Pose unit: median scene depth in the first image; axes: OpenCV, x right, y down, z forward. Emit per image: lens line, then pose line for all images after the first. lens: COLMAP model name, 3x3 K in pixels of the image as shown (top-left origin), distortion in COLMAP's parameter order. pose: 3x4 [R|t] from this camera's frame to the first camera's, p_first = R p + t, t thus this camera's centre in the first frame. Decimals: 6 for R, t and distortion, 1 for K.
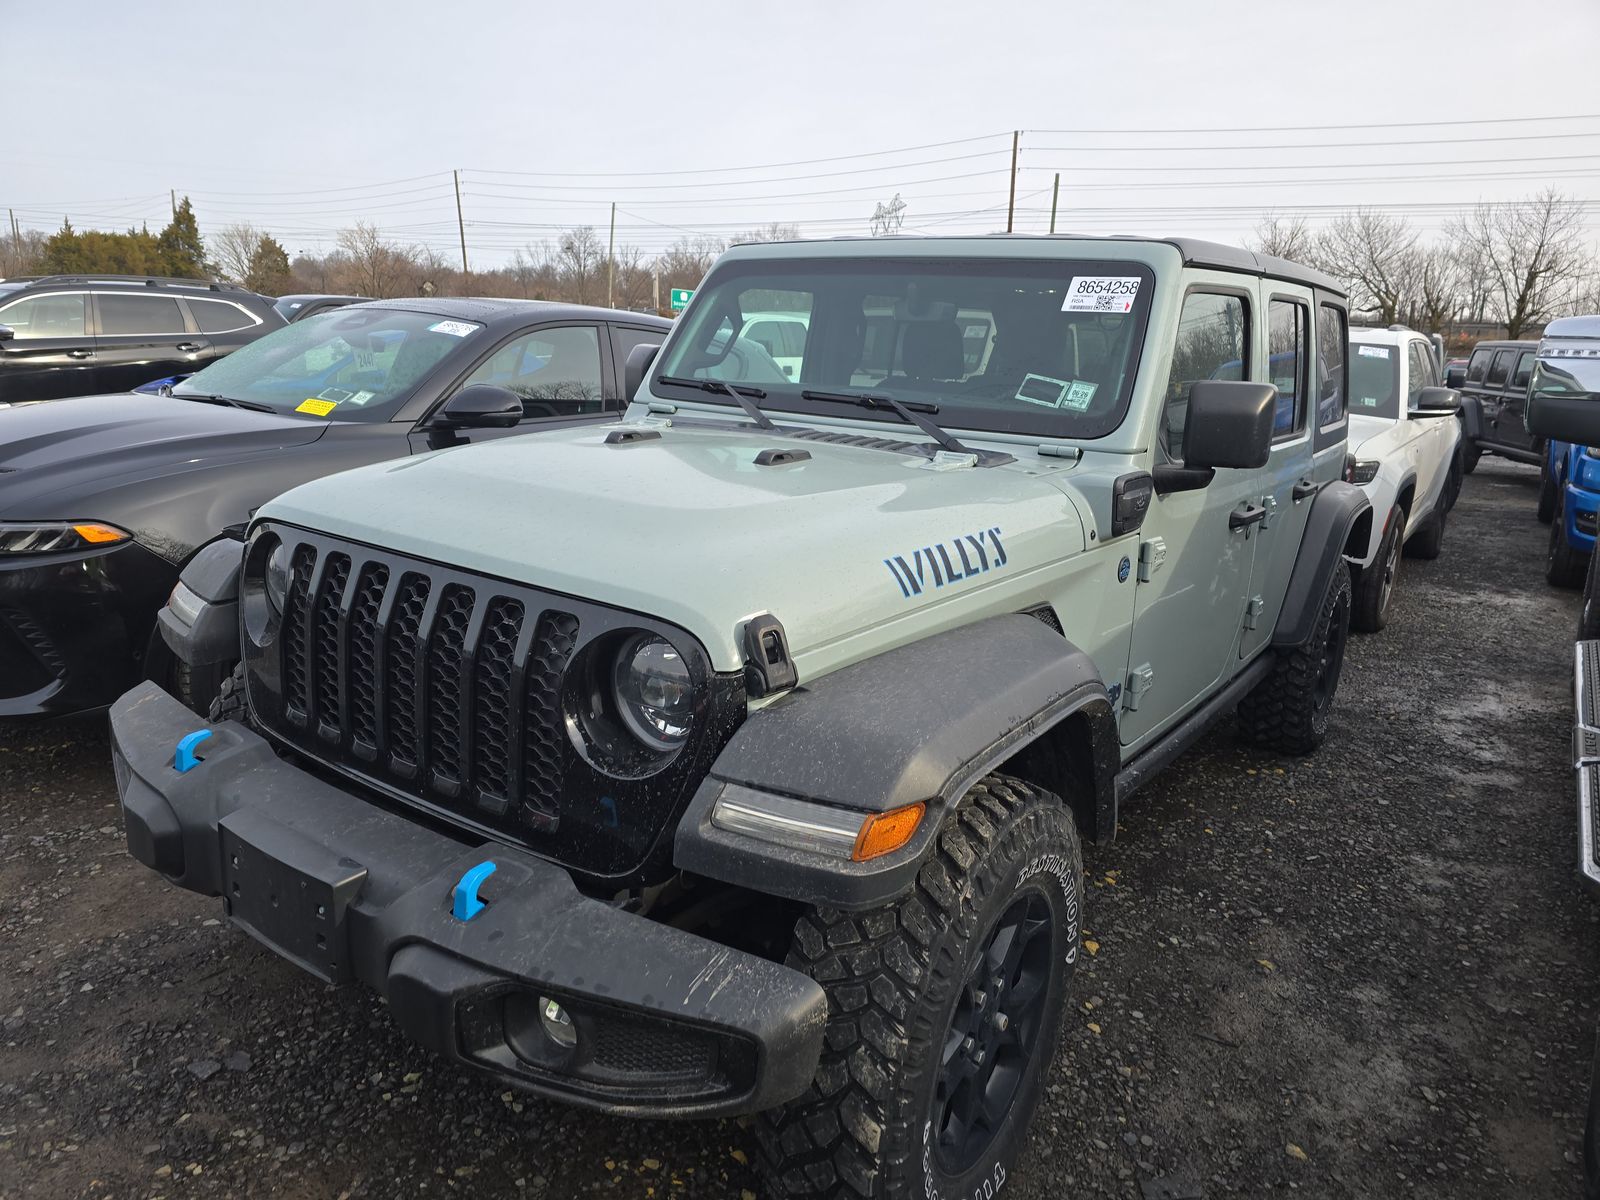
lens RADIAL K [[1078.1, 0, 794.7], [0, 1078.1, 551.8], [0, 0, 1]] dist [0.090626, -0.096608]
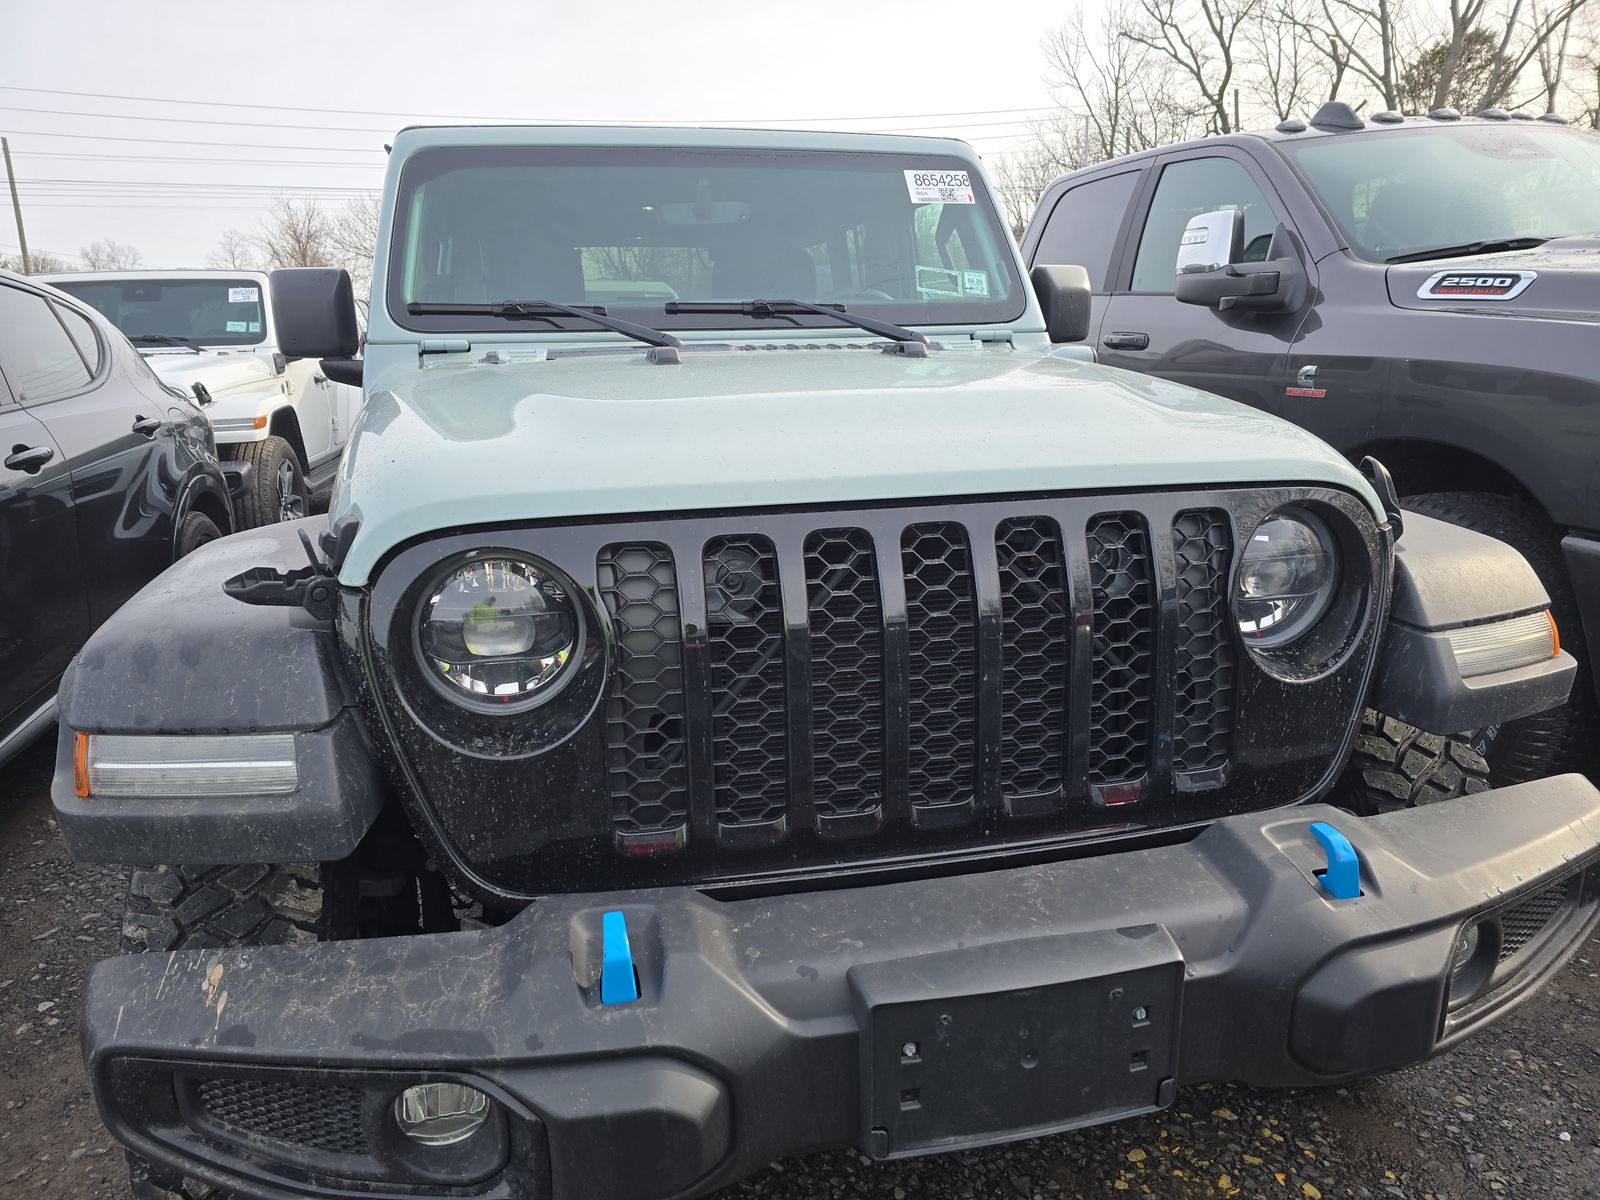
lens RADIAL K [[1076.4, 0, 746.7], [0, 1076.4, 549.2], [0, 0, 1]] dist [0.052232, -0.046011]
pose [[0.672244, -0.203701, 0.711754, -0.630466], [0.196765, 0.975984, 0.093481, -0.033324], [-0.713703, 0.077206, 0.696180, 0.438139]]
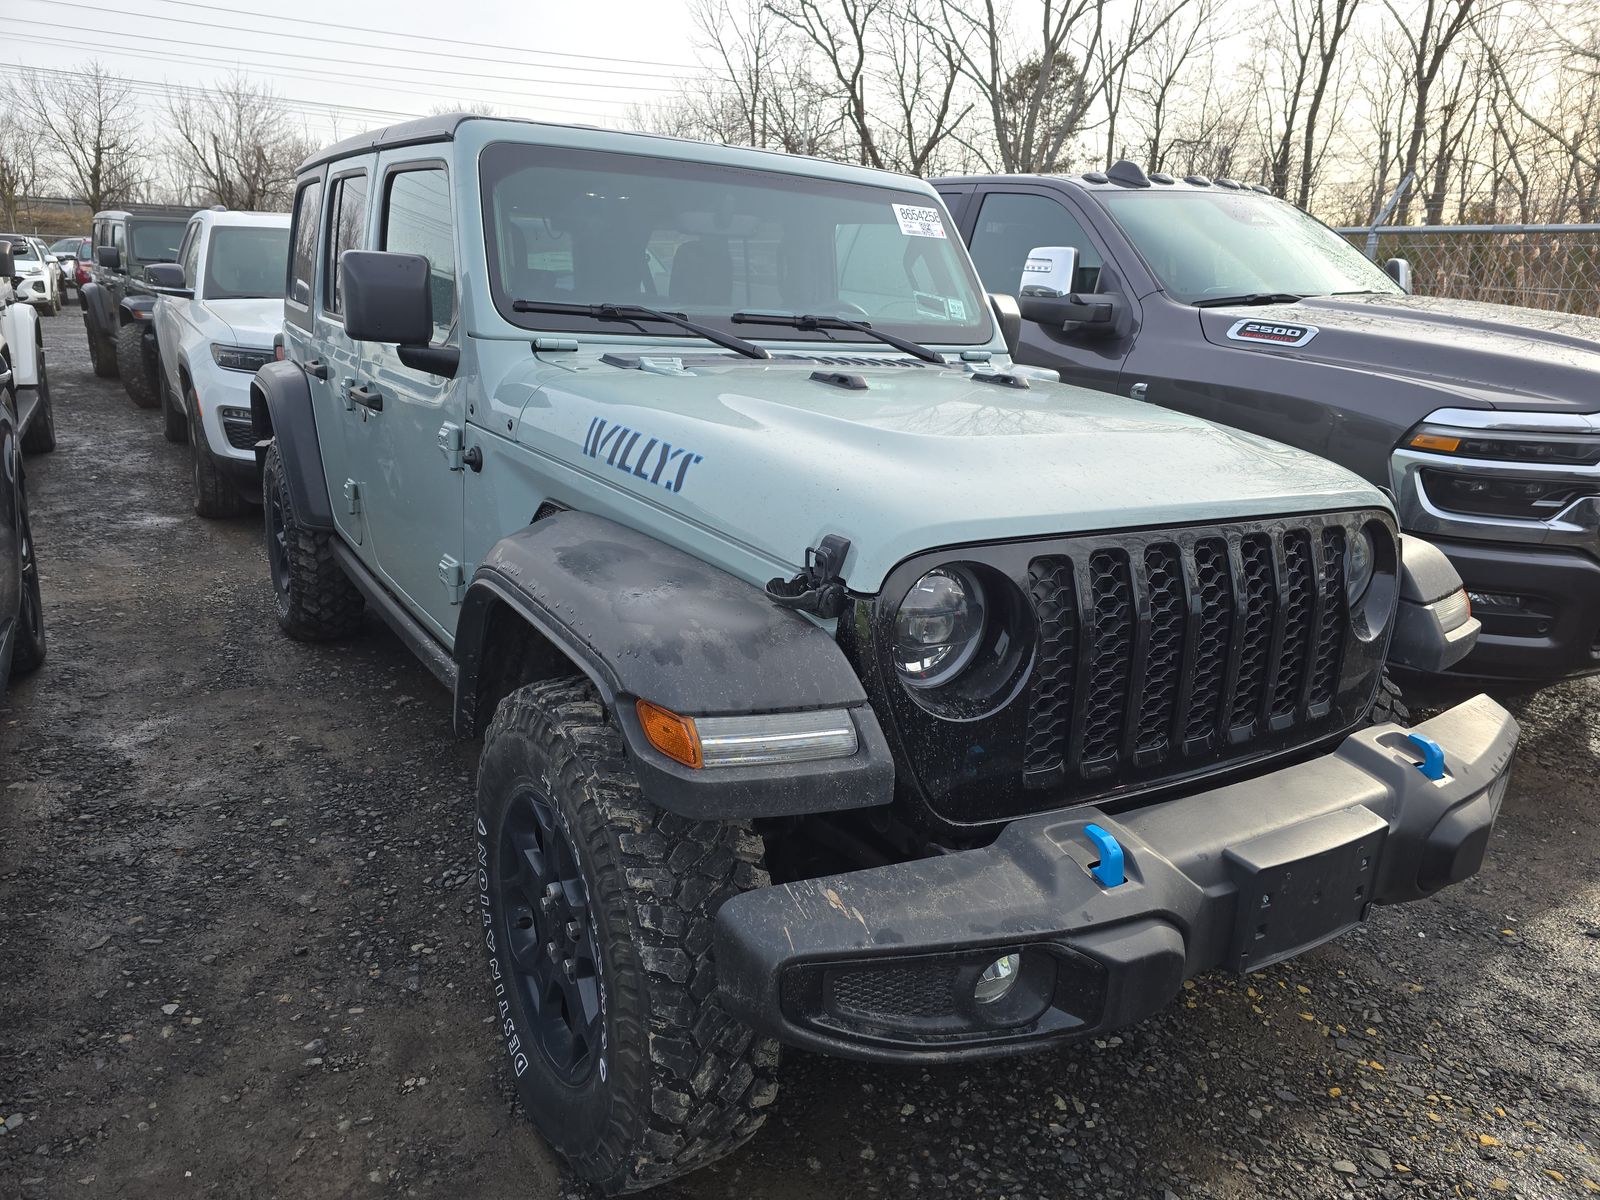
lens RADIAL K [[1104.0, 0, 734.1], [0, 1104.0, 541.5], [0, 0, 1]] dist [0.069684, -0.075254]
pose [[0.397690, -0.232025, 0.887697, -0.957272], [0.144534, 0.971260, 0.189115, -0.152675], [-0.906064, 0.053093, 0.419796, 0.680091]]
